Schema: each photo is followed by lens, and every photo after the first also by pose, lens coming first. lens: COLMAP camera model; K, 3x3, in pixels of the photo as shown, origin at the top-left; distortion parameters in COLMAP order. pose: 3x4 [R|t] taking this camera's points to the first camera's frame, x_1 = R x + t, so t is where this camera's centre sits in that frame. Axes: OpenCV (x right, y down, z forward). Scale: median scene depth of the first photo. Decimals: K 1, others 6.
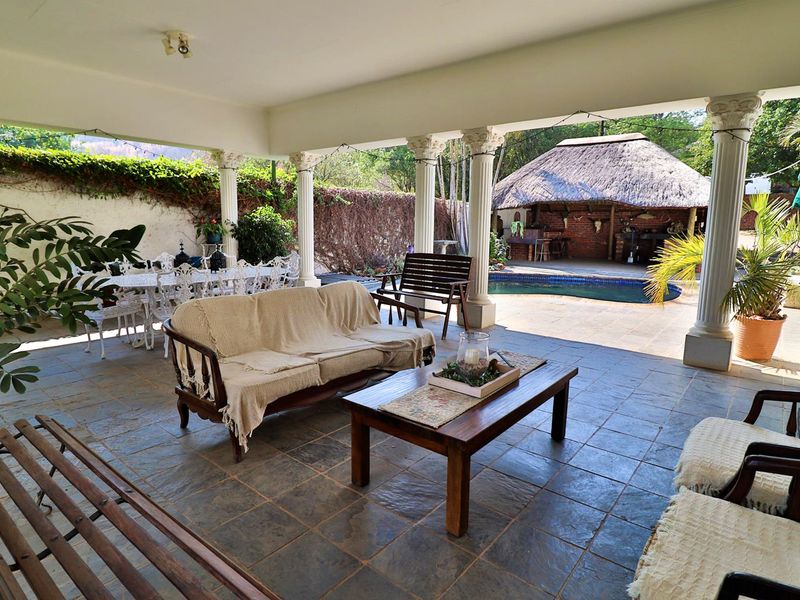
lens RADIAL K [[473.4, 0, 400.3], [0, 473.4, 291.3], [0, 0, 1]] dist [0.007318, -0.002280]
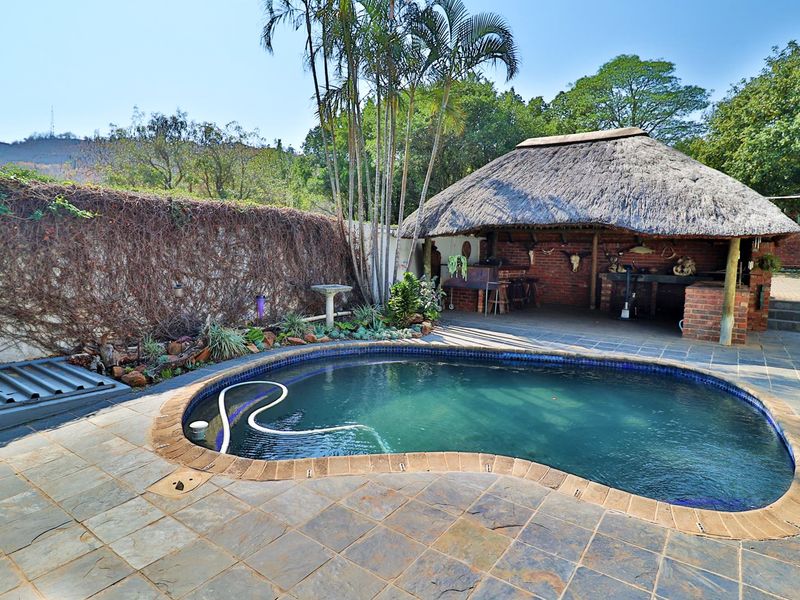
lens RADIAL K [[473.4, 0, 400.3], [0, 473.4, 291.3], [0, 0, 1]] dist [0.007318, -0.002280]
pose [[0.998398, 0.008694, 0.055905, 0.129997], [-0.005215, 0.998057, -0.062084, -0.055672], [-0.056336, 0.061693, 0.996504, 0.350042]]
